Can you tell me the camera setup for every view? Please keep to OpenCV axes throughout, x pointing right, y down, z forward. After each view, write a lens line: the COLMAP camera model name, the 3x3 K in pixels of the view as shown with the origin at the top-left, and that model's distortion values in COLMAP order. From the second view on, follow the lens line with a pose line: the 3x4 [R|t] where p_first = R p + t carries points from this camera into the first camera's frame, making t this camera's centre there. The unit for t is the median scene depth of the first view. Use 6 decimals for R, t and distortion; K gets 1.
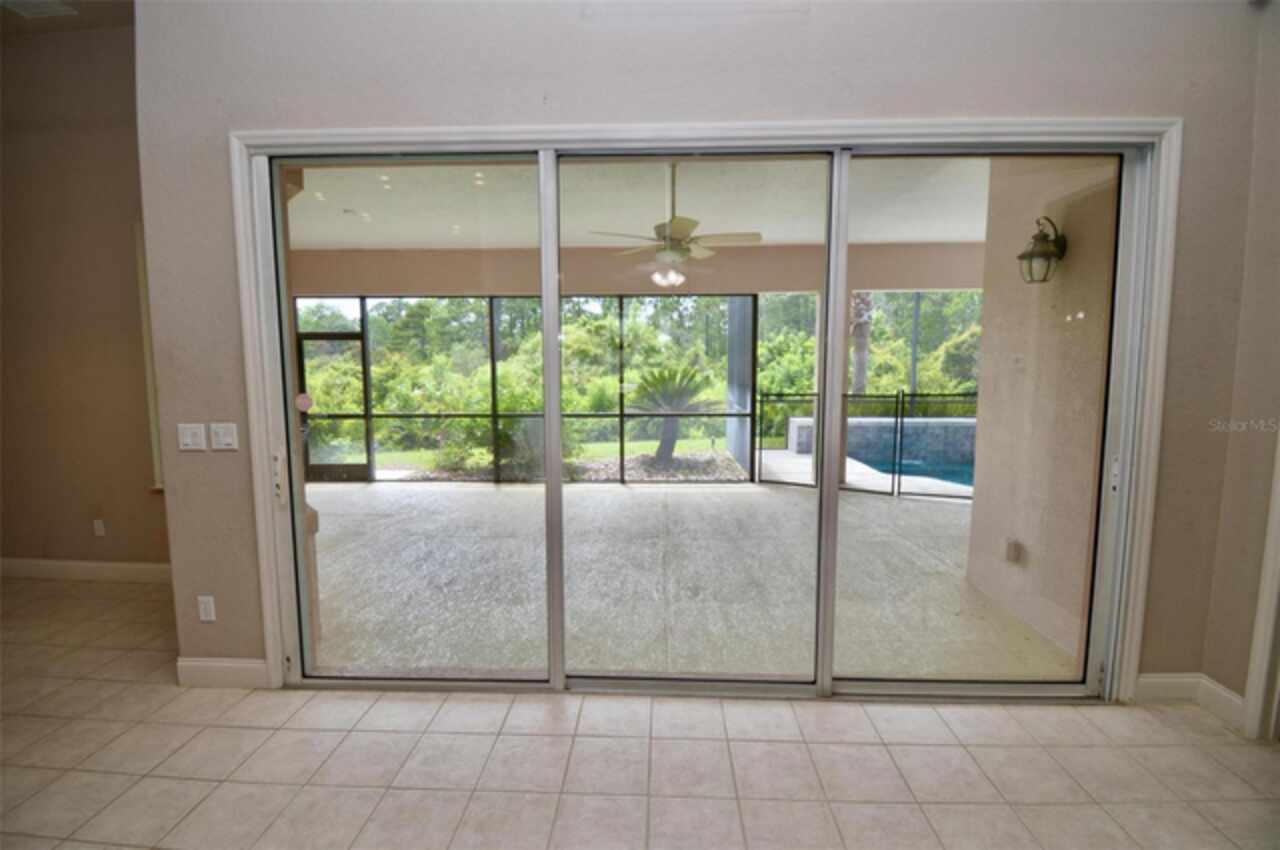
lens RADIAL K [[569.9, 0, 641.0], [0, 569.9, 419.9], [0, 0, 1]] dist [0.026628, -0.031253]
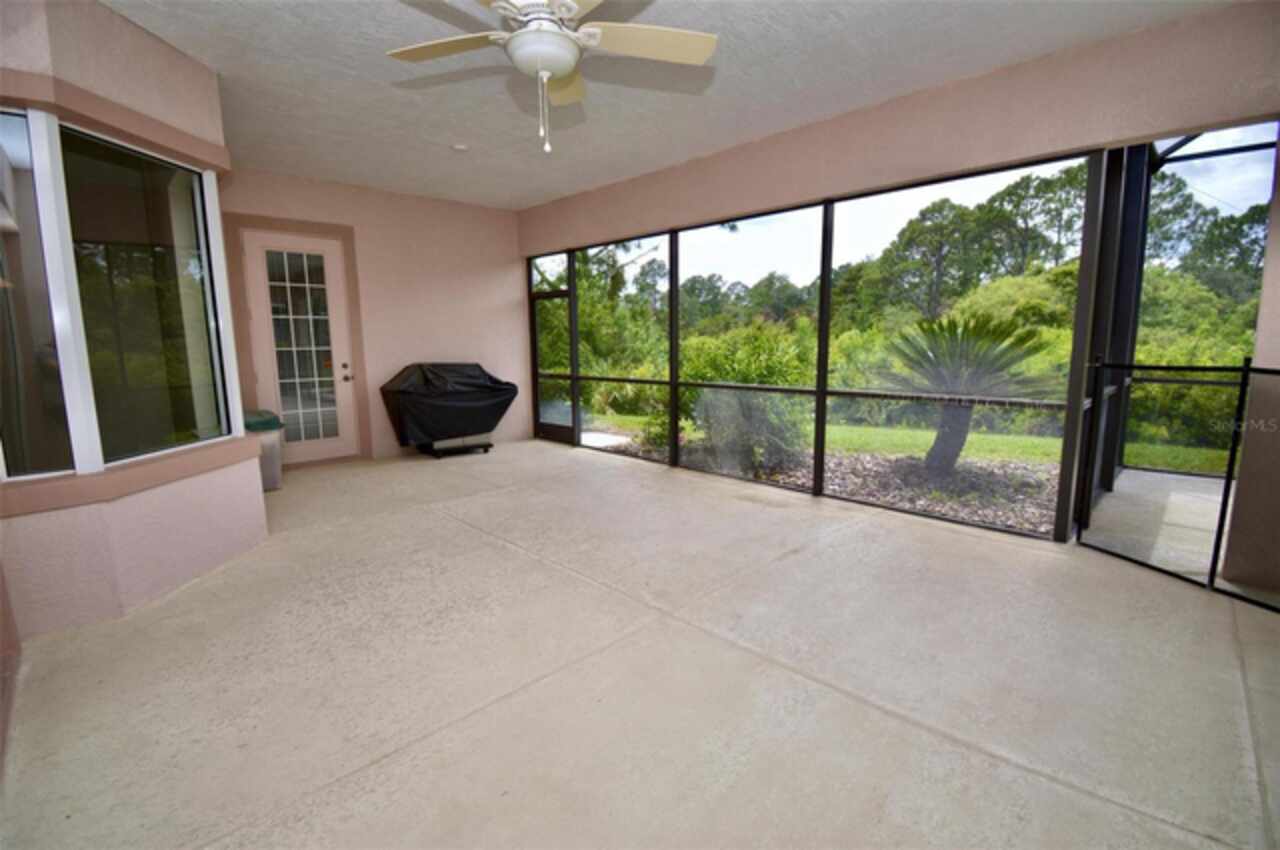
lens RADIAL K [[569.9, 0, 641.0], [0, 569.9, 419.9], [0, 0, 1]] dist [0.026628, -0.031253]
pose [[0.727091, 0.093603, -0.680131, 0.232137], [-0.054272, 0.995398, 0.078973, -0.014159], [0.684393, -0.020509, 0.728825, 0.344746]]
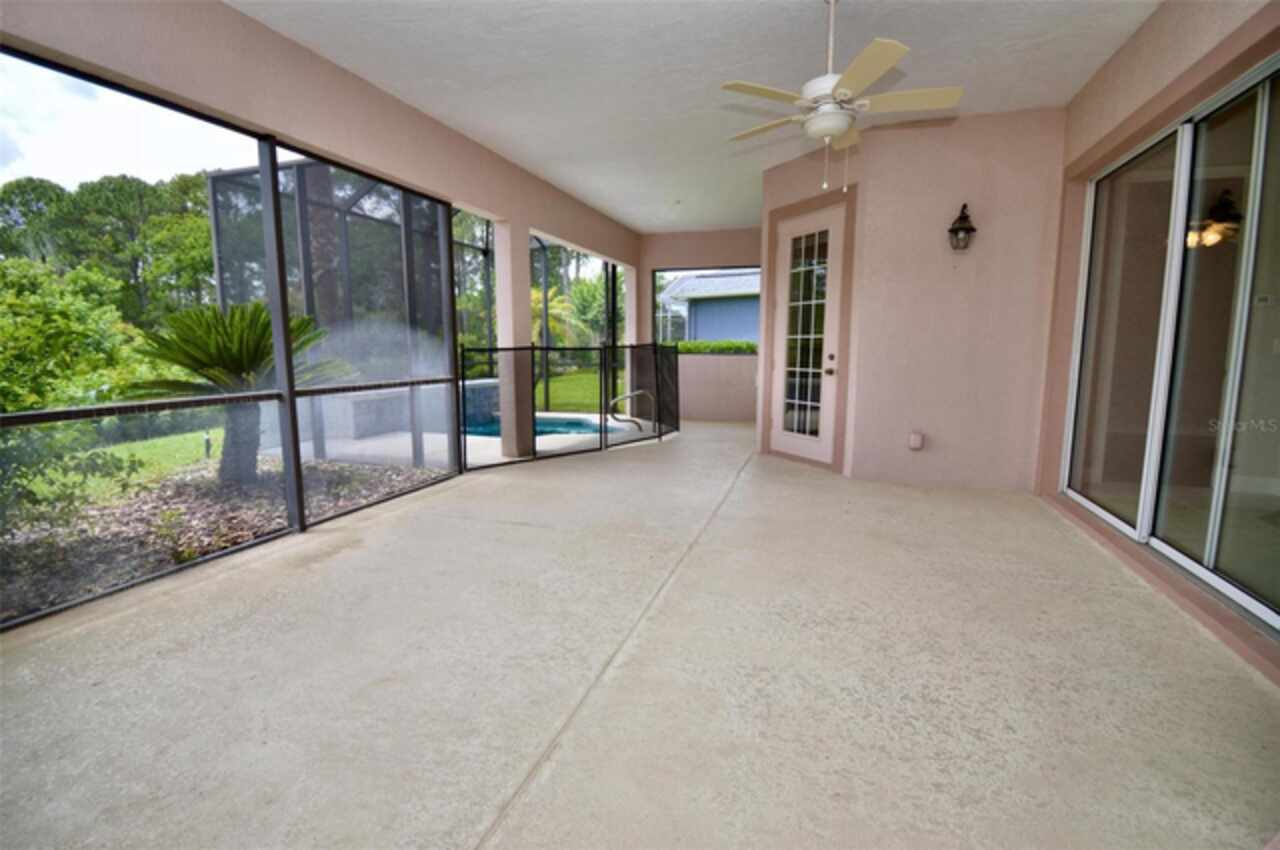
lens RADIAL K [[569.9, 0, 641.0], [0, 569.9, 419.9], [0, 0, 1]] dist [0.026628, -0.031253]
pose [[0.287798, -0.117507, 0.950455, -0.365641], [0.085901, 0.991611, 0.096585, -0.005899], [-0.953831, 0.053848, 0.295478, 0.508344]]
